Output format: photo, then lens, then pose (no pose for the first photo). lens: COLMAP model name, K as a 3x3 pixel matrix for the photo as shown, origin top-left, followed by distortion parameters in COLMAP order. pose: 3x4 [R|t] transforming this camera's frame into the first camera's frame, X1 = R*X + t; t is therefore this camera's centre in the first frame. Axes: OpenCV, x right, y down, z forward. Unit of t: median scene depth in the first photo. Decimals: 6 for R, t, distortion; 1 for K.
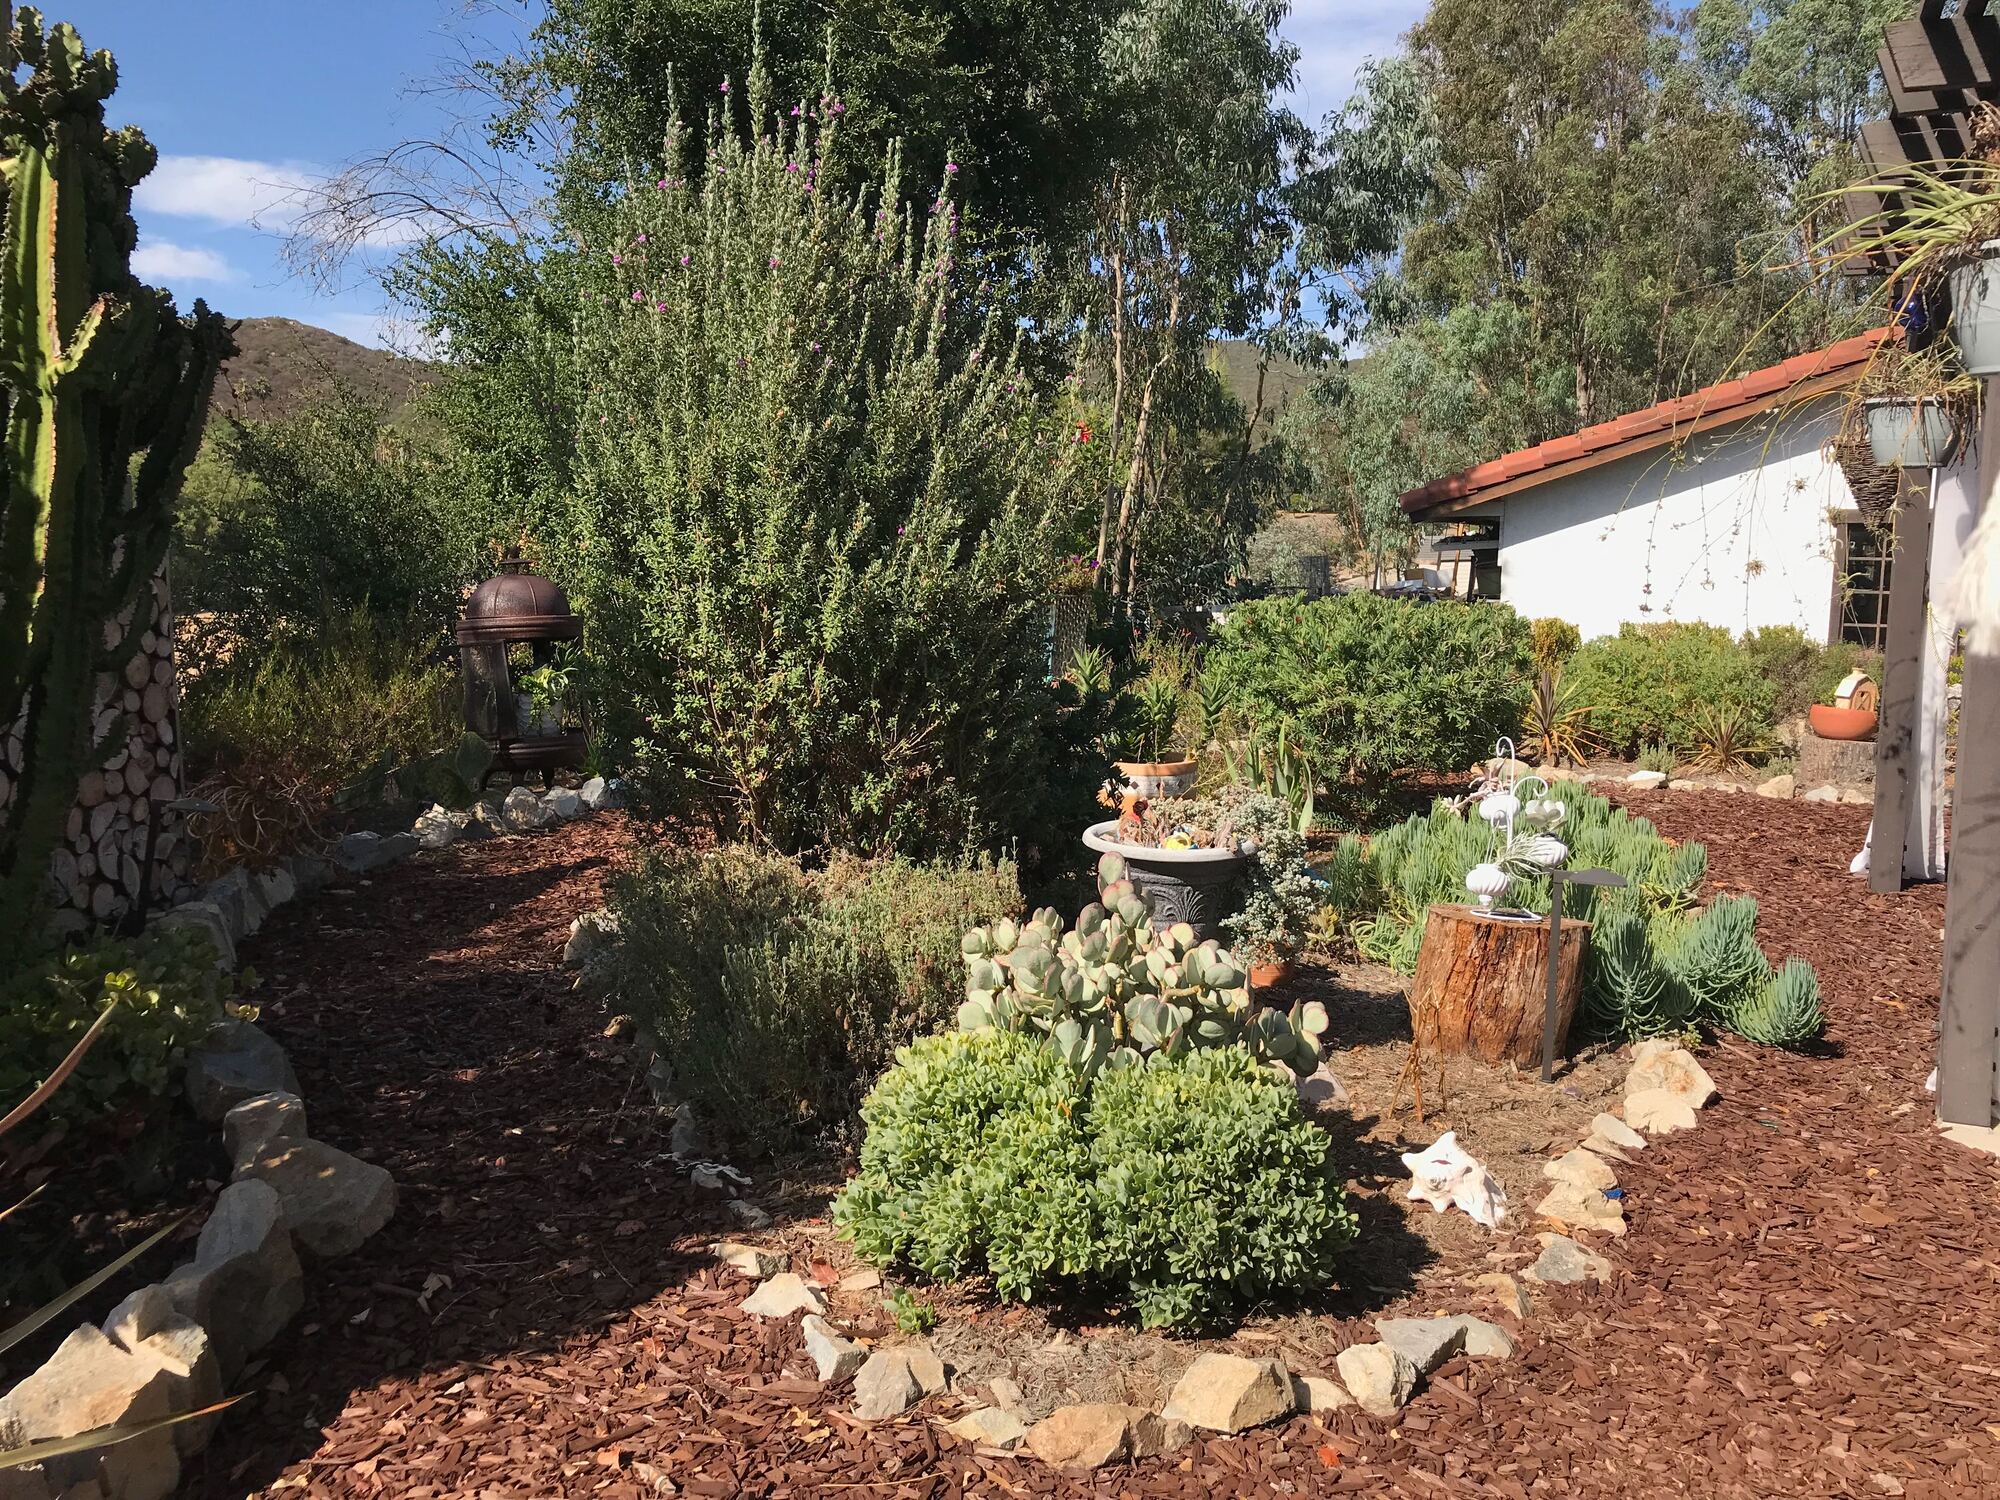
lens RADIAL K [[1631.6, 0, 1000.0], [0, 1631.6, 750.0], [0, 0, 1]] dist [0.011167, 0.009221]
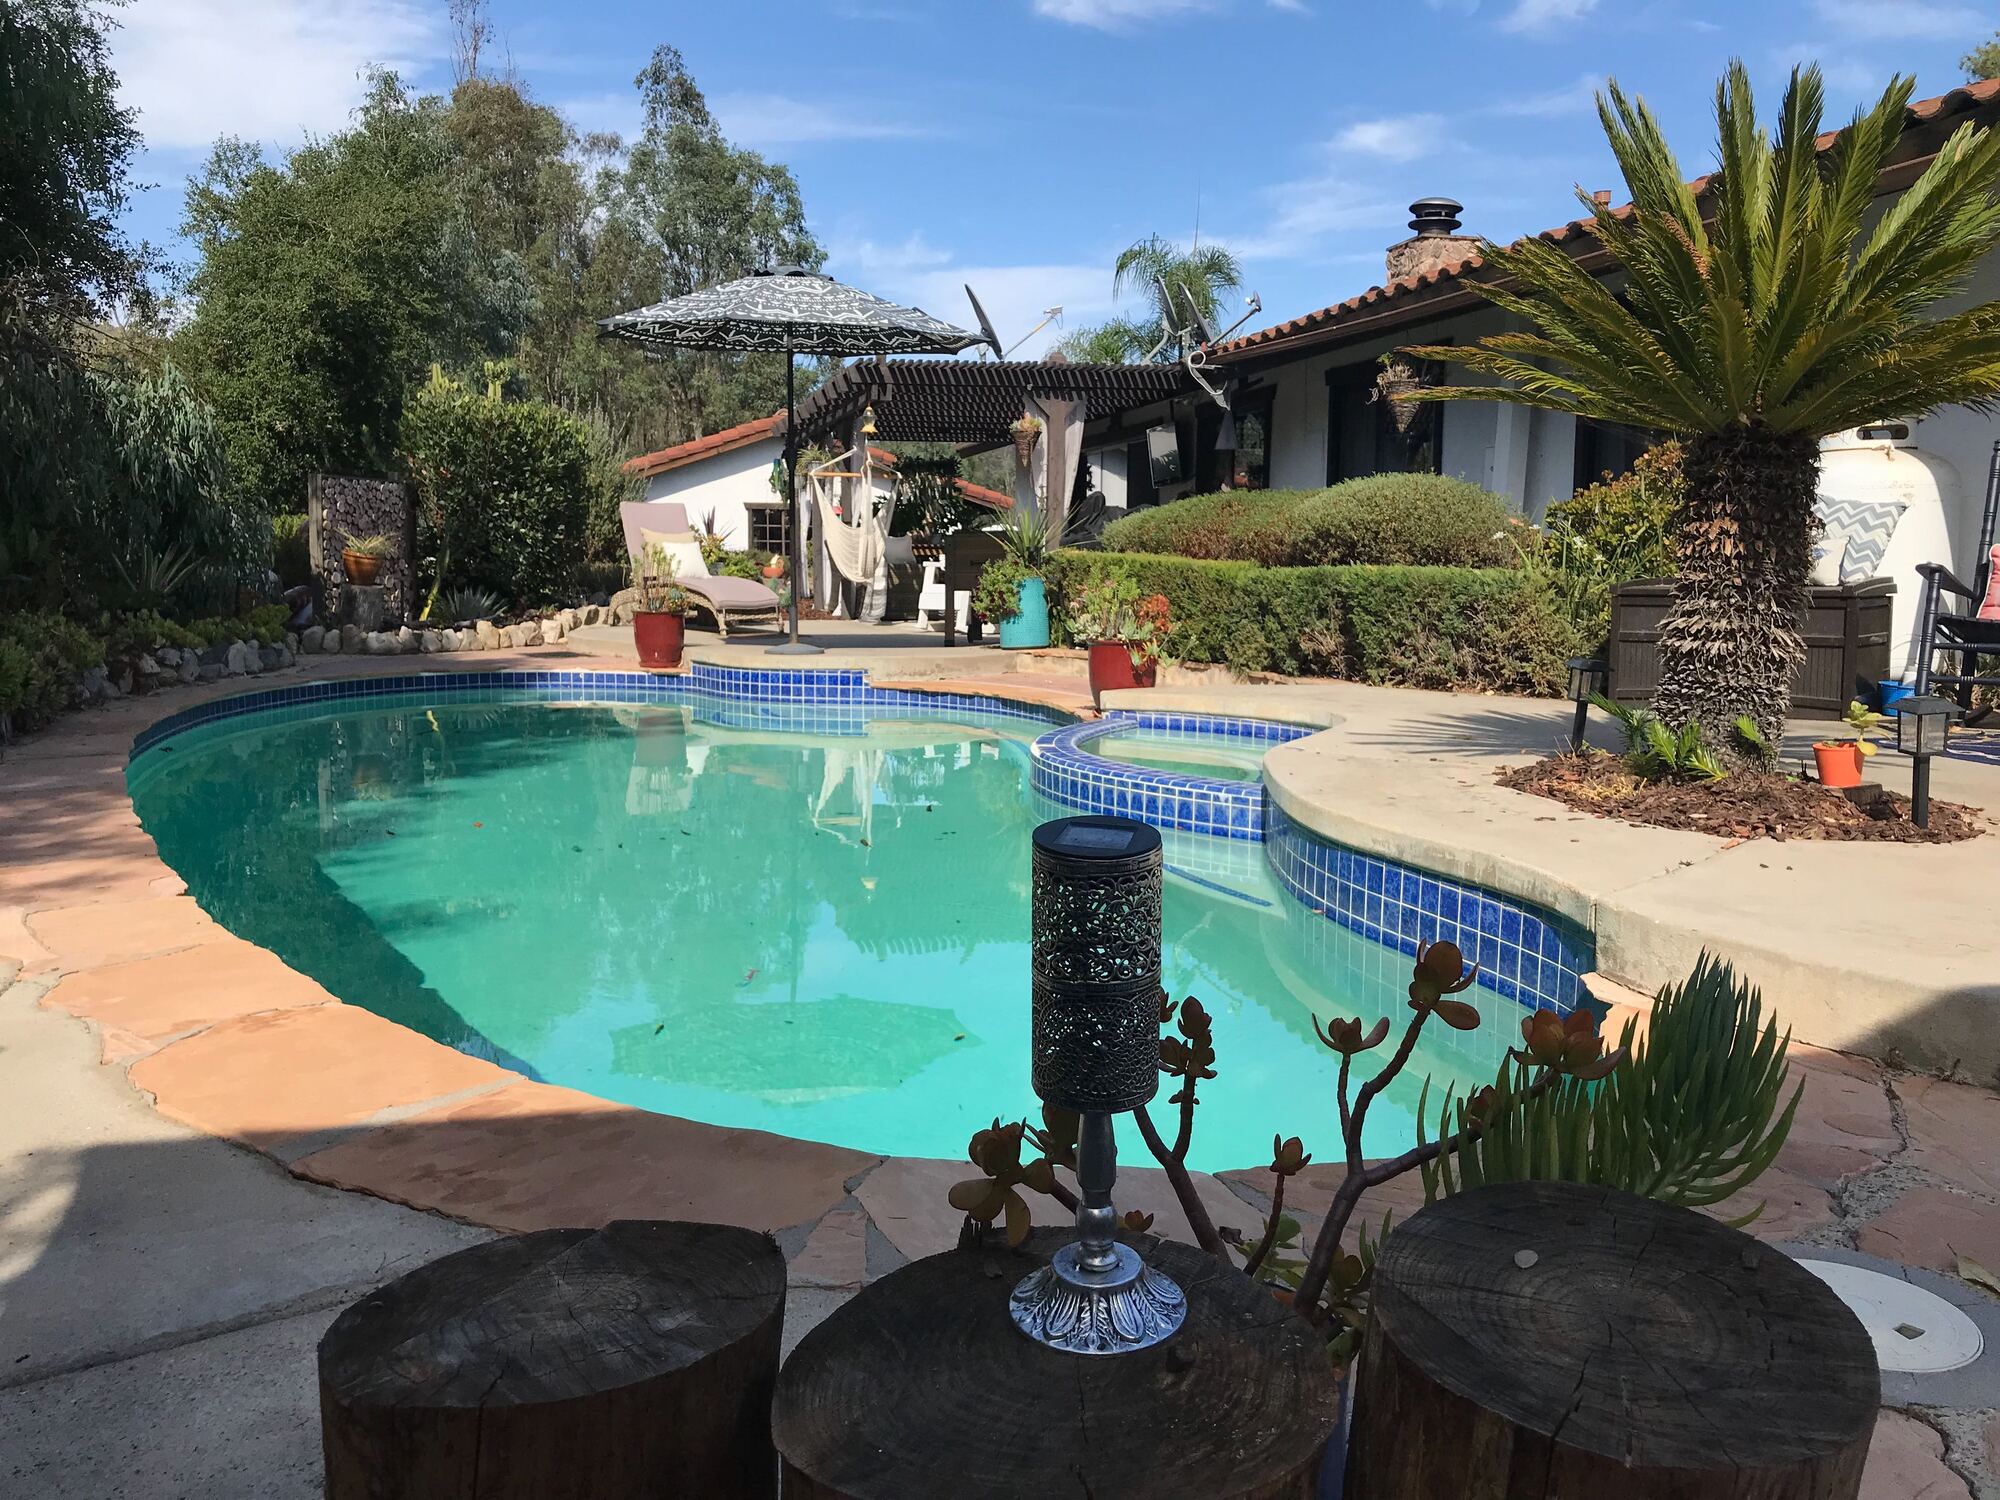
lens RADIAL K [[1631.6, 0, 1000.0], [0, 1631.6, 750.0], [0, 0, 1]] dist [0.011167, 0.009221]
pose [[0.792119, -0.077410, 0.605438, -1.394370], [0.077364, 0.996658, 0.026211, 0.368466], [-0.605444, 0.026077, 0.795461, -2.259969]]
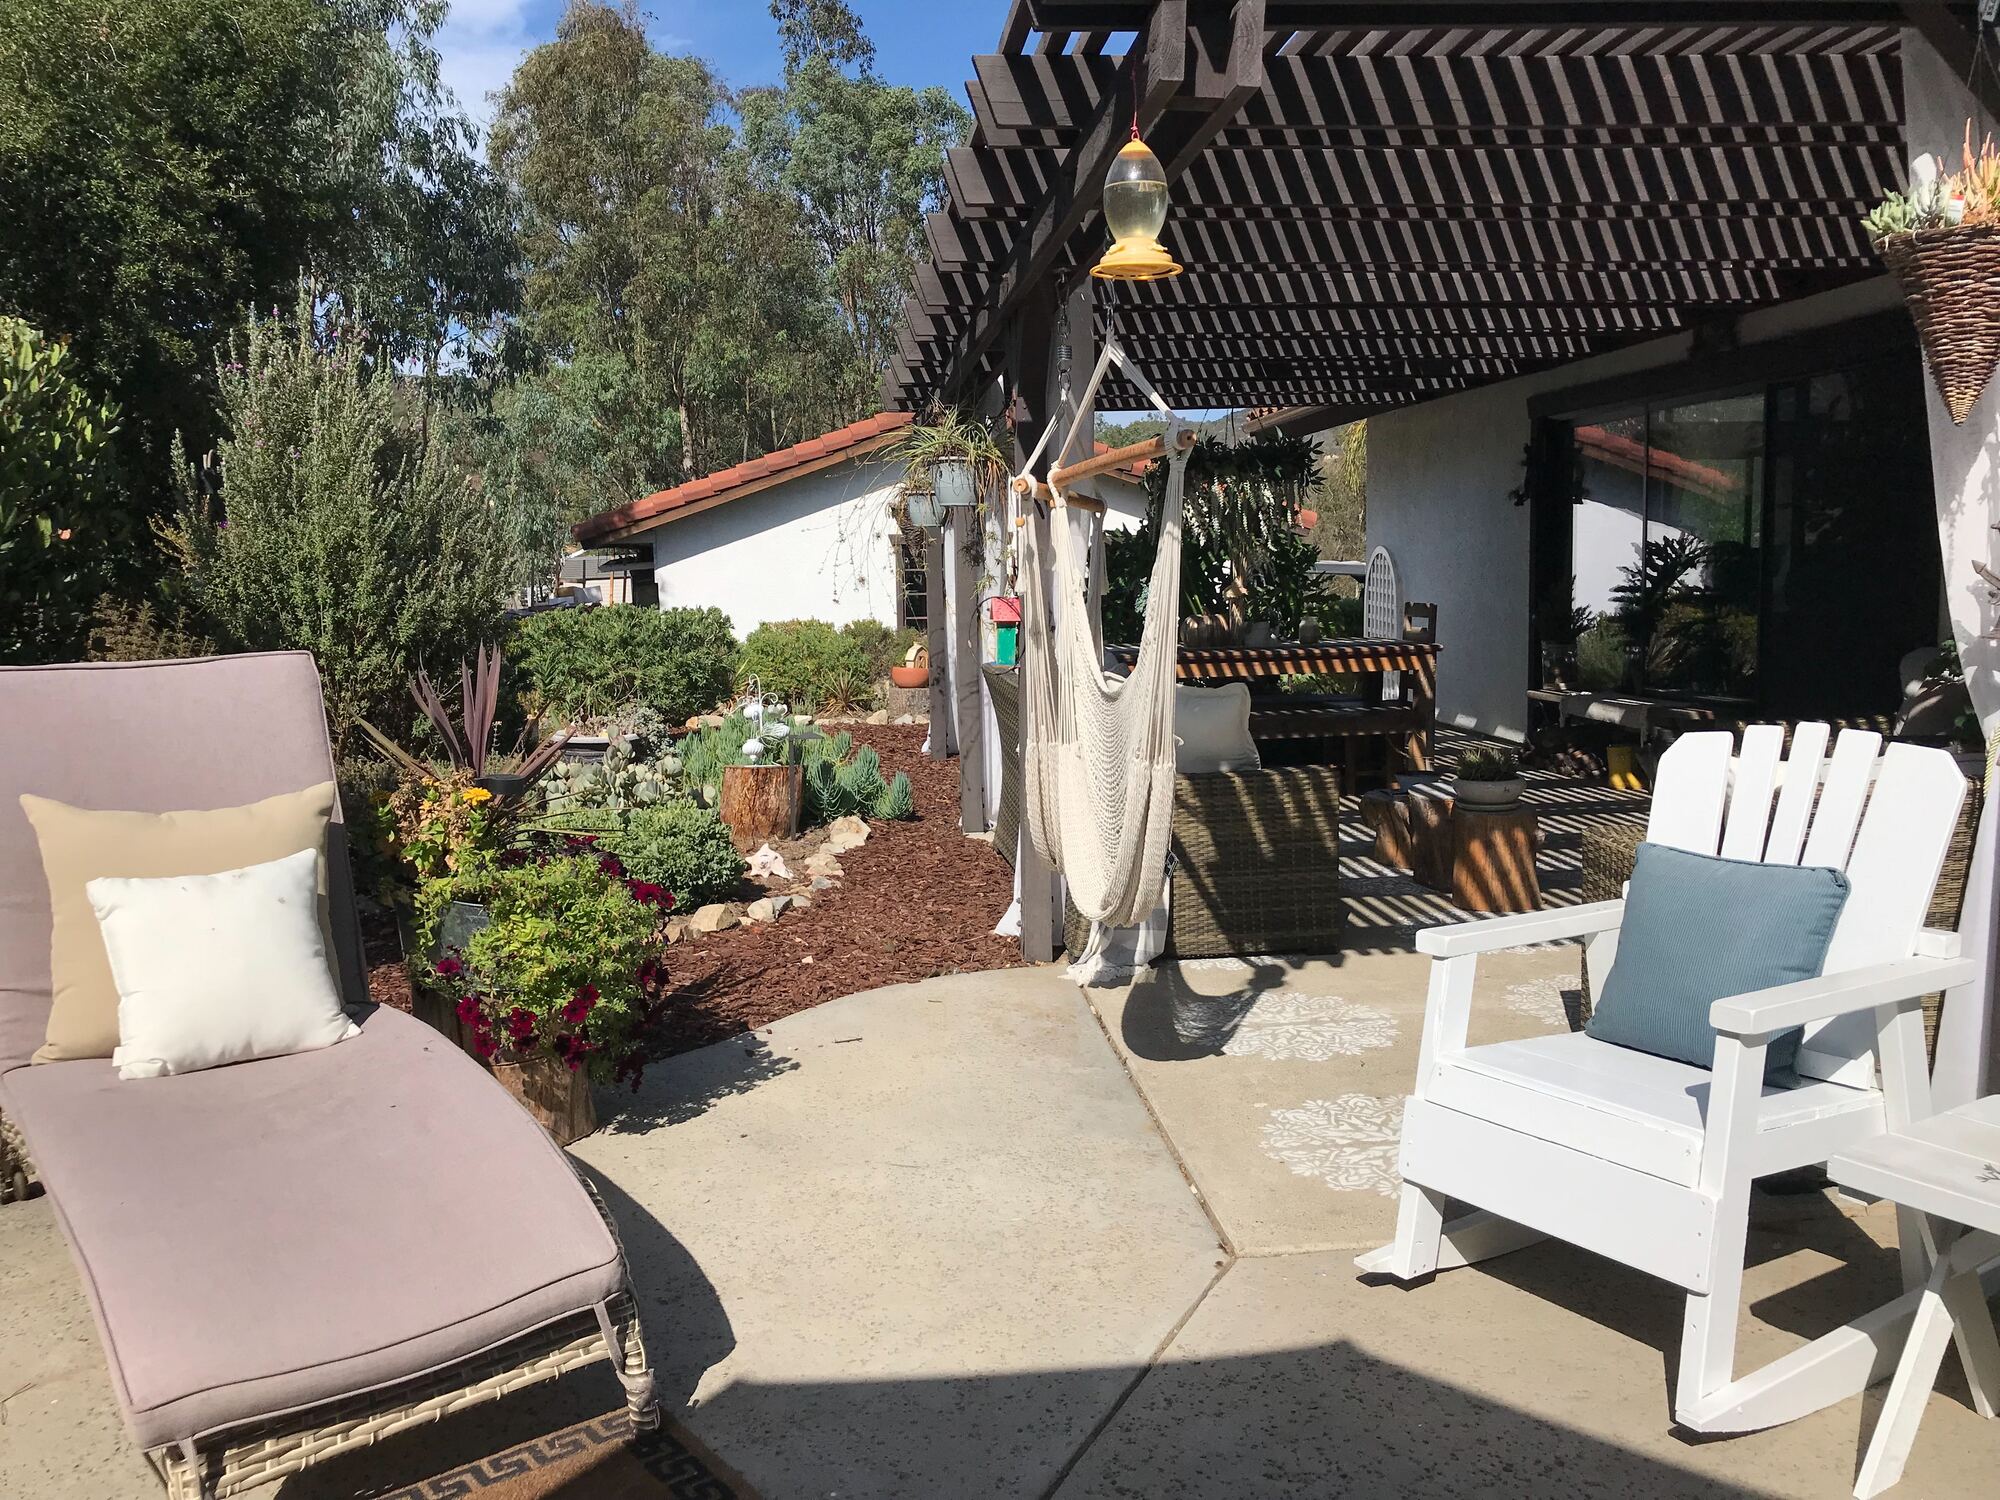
lens RADIAL K [[1631.6, 0, 1000.0], [0, 1631.6, 750.0], [0, 0, 1]] dist [0.011167, 0.009221]
pose [[0.860994, -0.082206, 0.501928, -0.282131], [0.087563, 0.996075, 0.012934, 0.056532], [-0.501021, 0.032814, 0.864813, -0.546955]]
